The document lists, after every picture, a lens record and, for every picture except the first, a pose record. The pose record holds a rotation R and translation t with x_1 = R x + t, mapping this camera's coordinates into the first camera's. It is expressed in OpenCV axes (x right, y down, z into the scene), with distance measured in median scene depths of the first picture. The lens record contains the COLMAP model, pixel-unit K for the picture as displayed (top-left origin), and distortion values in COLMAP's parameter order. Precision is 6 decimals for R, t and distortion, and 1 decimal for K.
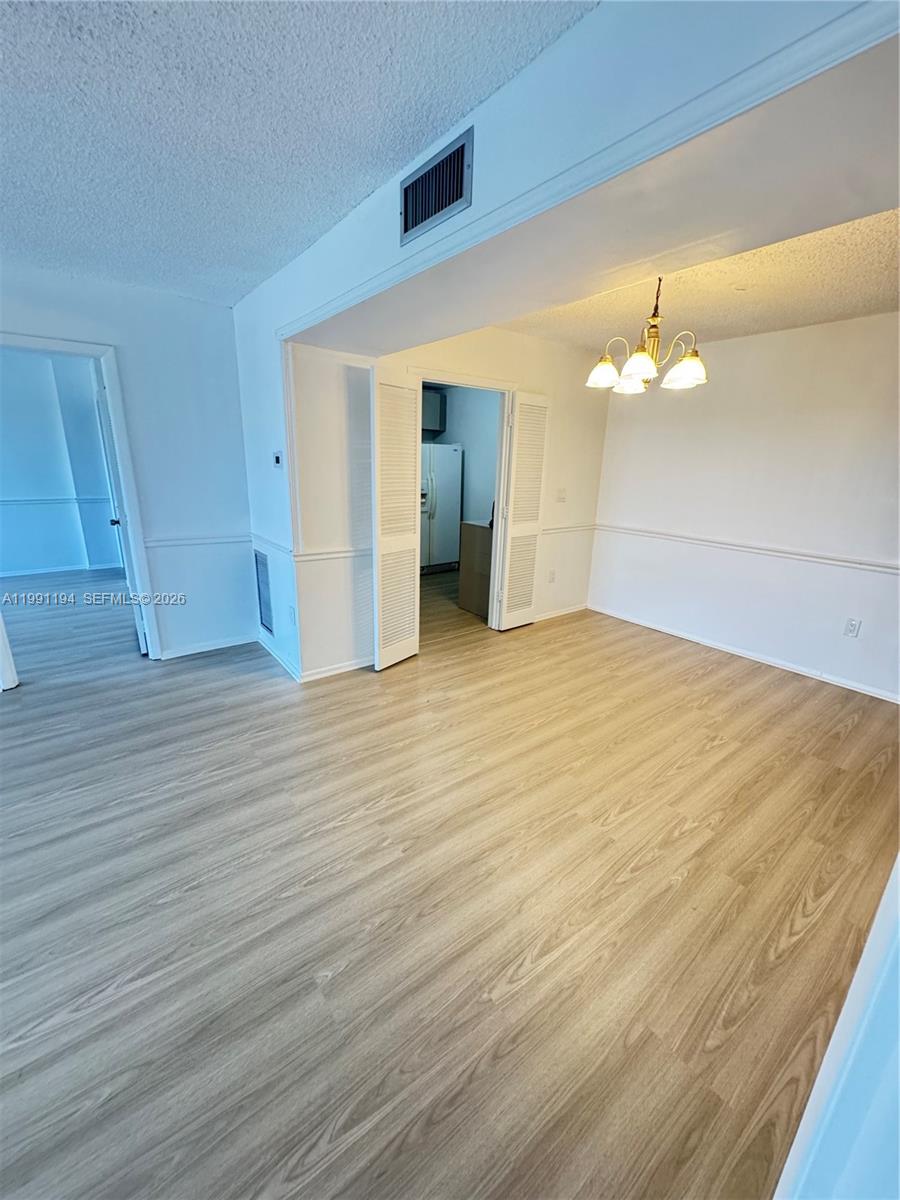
lens RADIAL K [[479.5, 0, 451.1], [0, 479.5, 601.1], [0, 0, 1]] dist [-0.003002, 0.000433]
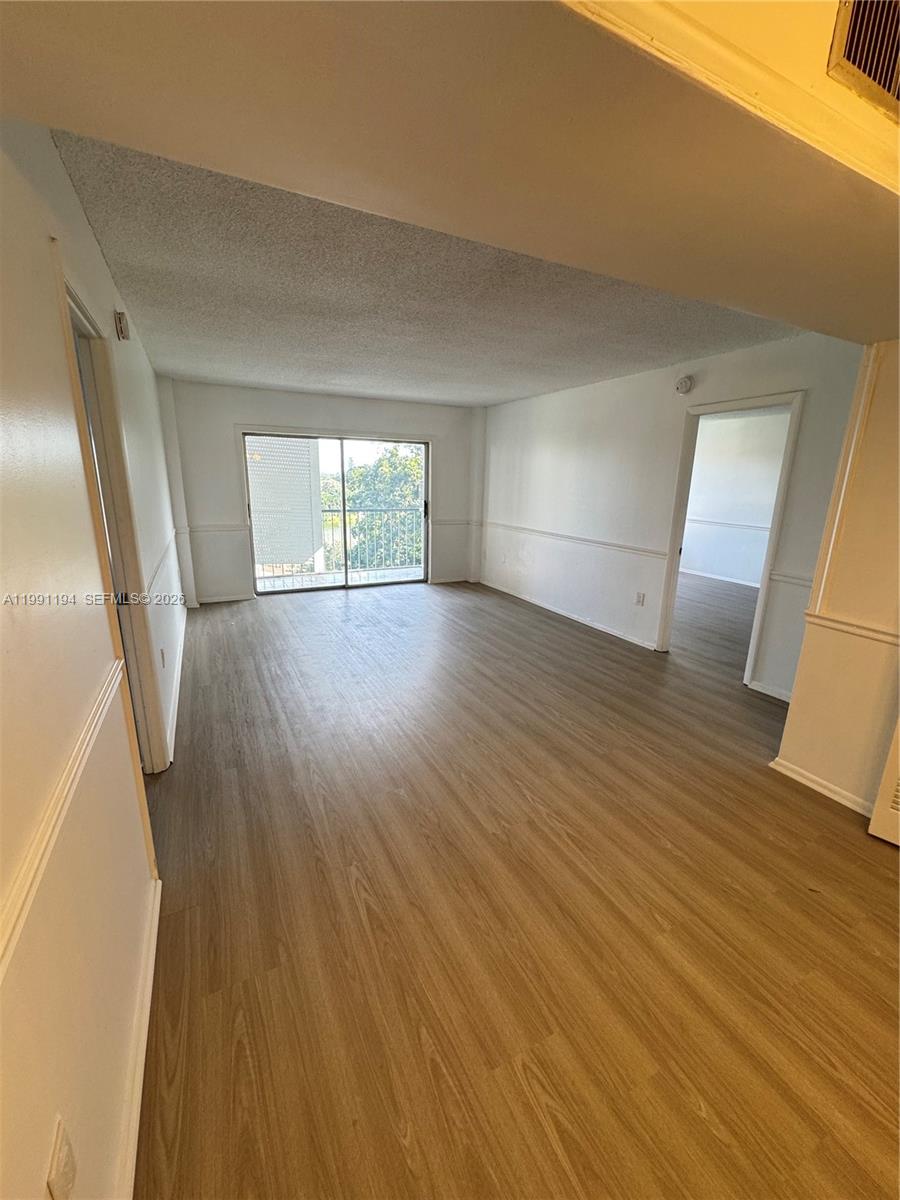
lens RADIAL K [[479.5, 0, 446.9], [0, 479.5, 604.0], [0, 0, 1]] dist [-0.003002, 0.000433]
pose [[-0.194065, 0.219519, -0.956112, 0.639578], [-0.302335, 0.913815, 0.271174, -0.170394], [0.933237, 0.341692, -0.110971, 0.622205]]
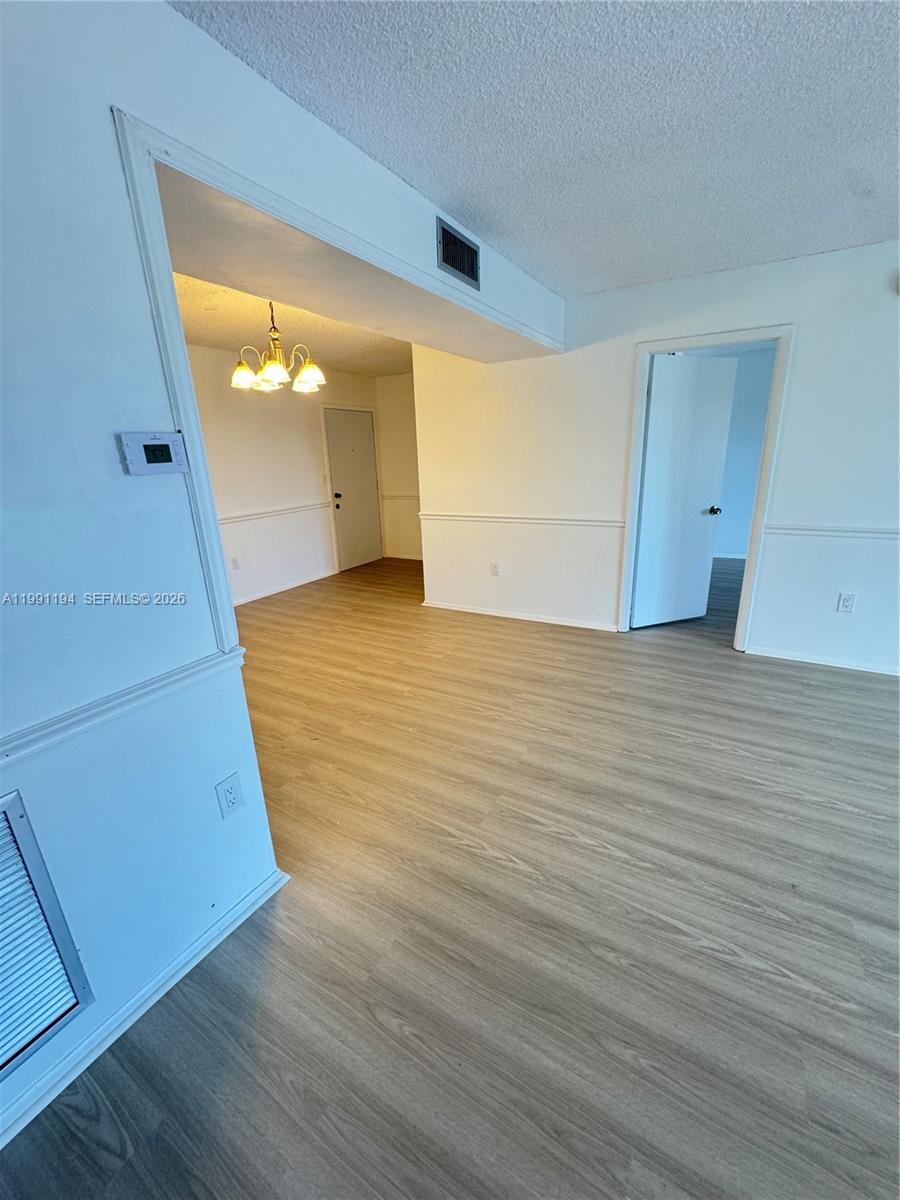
lens RADIAL K [[479.5, 0, 448.3], [0, 479.5, 600.9], [0, 0, 1]] dist [-0.003002, 0.000433]
pose [[-0.369776, -0.285094, 0.884300, -0.966015], [0.289606, 0.868978, 0.401255, -0.321573], [-0.882833, 0.404473, -0.238763, 1.079546]]
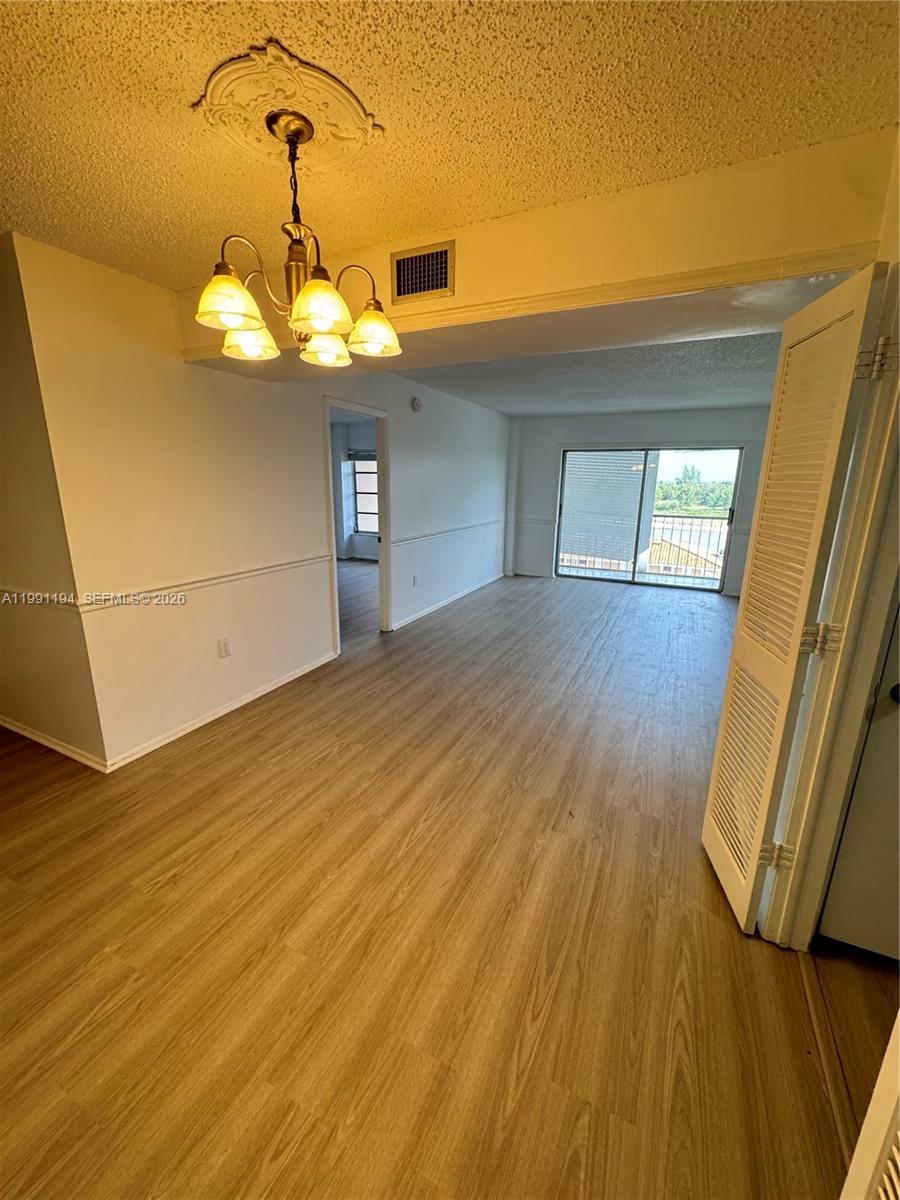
lens RADIAL K [[479.5, 0, 448.4], [0, 479.5, 603.2], [0, 0, 1]] dist [-0.003002, 0.000433]
pose [[-0.896804, 0.071643, -0.436590, 0.496192], [-0.161316, 0.865920, 0.473454, -0.458747], [0.411972, 0.495024, -0.765004, 1.588598]]
